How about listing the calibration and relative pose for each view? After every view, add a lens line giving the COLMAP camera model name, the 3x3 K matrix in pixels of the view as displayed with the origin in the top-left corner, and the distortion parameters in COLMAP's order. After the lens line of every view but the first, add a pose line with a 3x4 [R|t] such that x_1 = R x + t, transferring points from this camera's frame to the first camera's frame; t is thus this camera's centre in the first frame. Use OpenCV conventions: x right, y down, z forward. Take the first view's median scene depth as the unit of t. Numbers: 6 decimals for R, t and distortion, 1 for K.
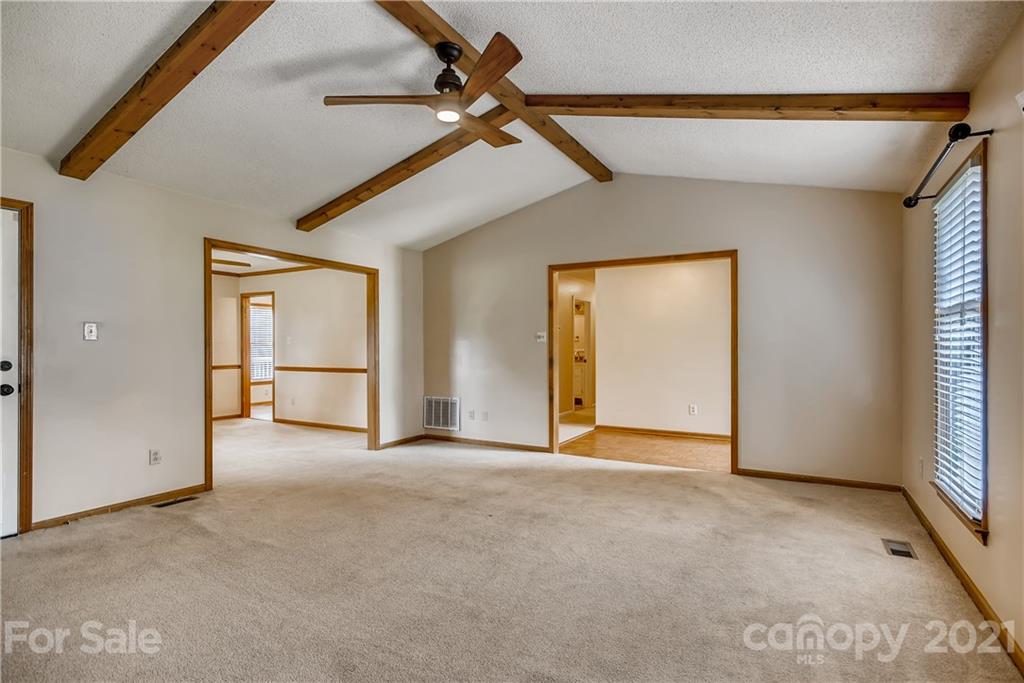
lens RADIAL K [[498.2, 0, 544.4], [0, 498.2, 346.6], [0, 0, 1]] dist [-0.014165, 0.003117]
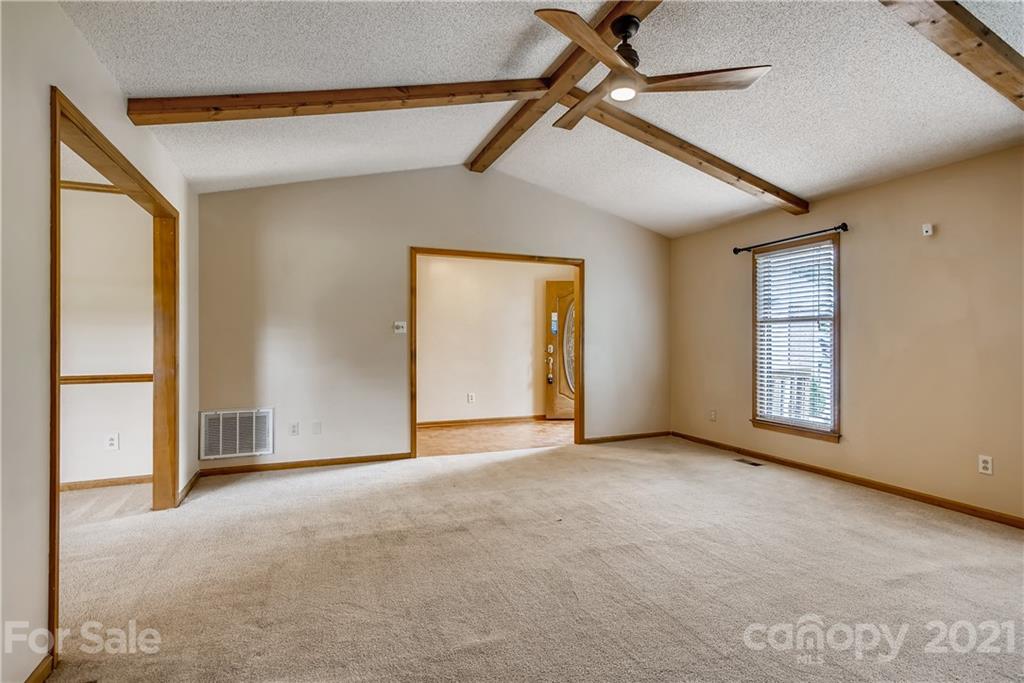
lens RADIAL K [[498.2, 0, 509.7], [0, 498.2, 338.9], [0, 0, 1]] dist [-0.014165, 0.003117]
pose [[0.636210, 0.002381, 0.771512, -0.669632], [-0.005716, 0.999982, 0.001627, -0.001655], [-0.771495, -0.005446, 0.636213, 0.360756]]
